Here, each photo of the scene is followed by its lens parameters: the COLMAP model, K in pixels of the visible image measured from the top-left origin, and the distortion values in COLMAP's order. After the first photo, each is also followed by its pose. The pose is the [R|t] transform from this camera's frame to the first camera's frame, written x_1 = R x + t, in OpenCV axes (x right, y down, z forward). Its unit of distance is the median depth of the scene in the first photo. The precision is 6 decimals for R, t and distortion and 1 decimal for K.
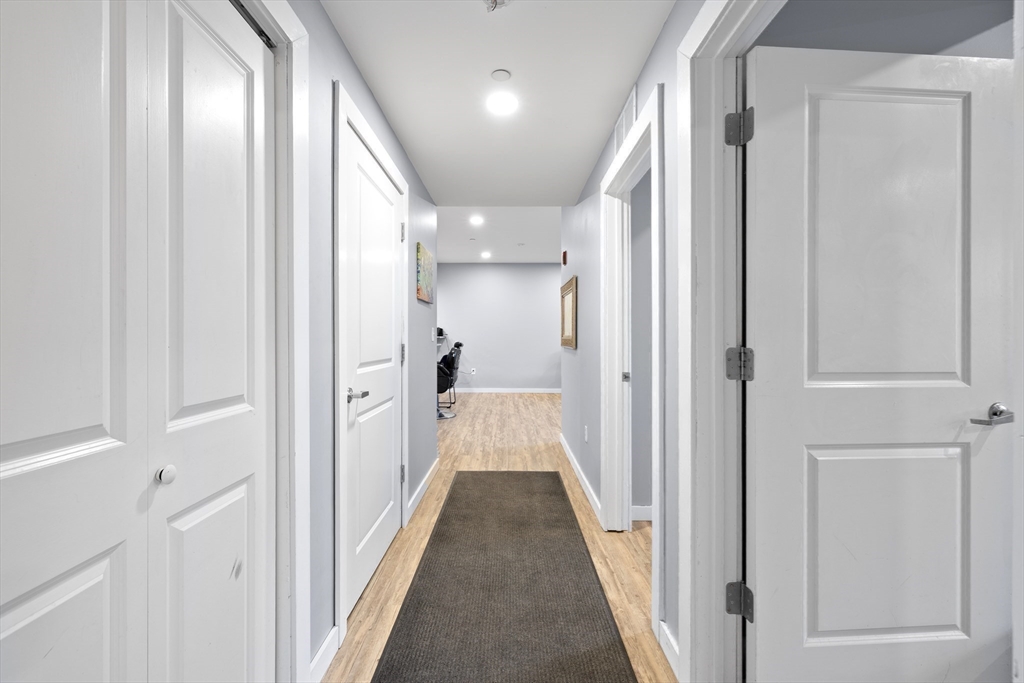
lens RADIAL K [[429.4, 0, 513.7], [0, 429.4, 340.1], [0, 0, 1]] dist [-0.000704, -0.000672]
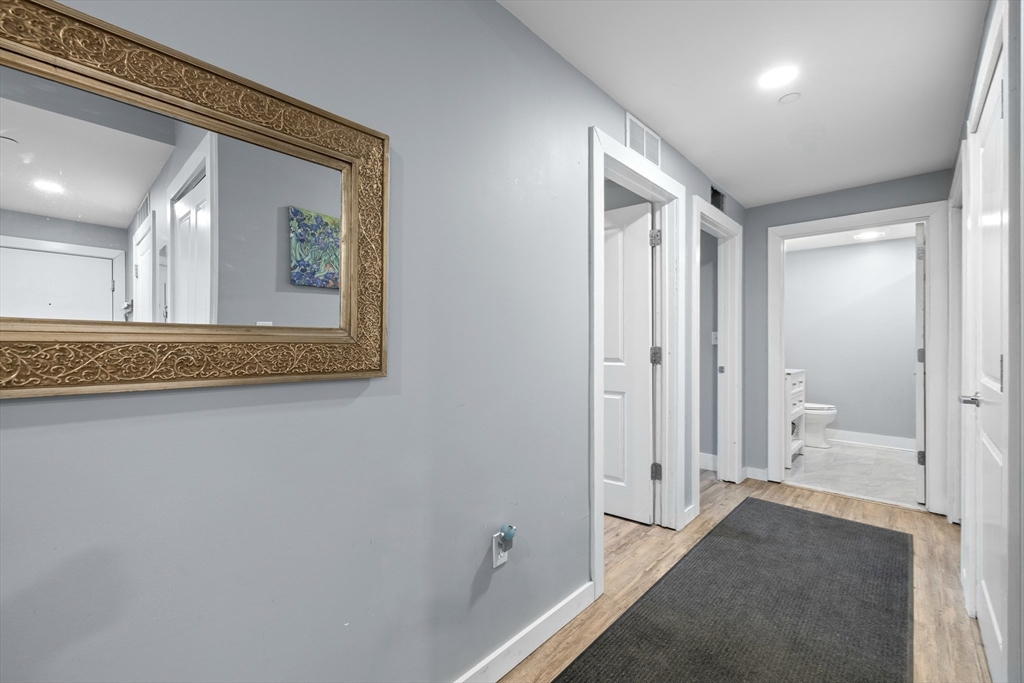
lens RADIAL K [[429.4, 0, 511.7], [0, 429.4, 341.3], [0, 0, 1]] dist [-0.000704, -0.000672]
pose [[-0.725548, -0.001260, 0.688171, -0.244920], [0.000906, 0.999996, 0.002786, -0.002315], [-0.688171, 0.002645, -0.725544, 2.104251]]
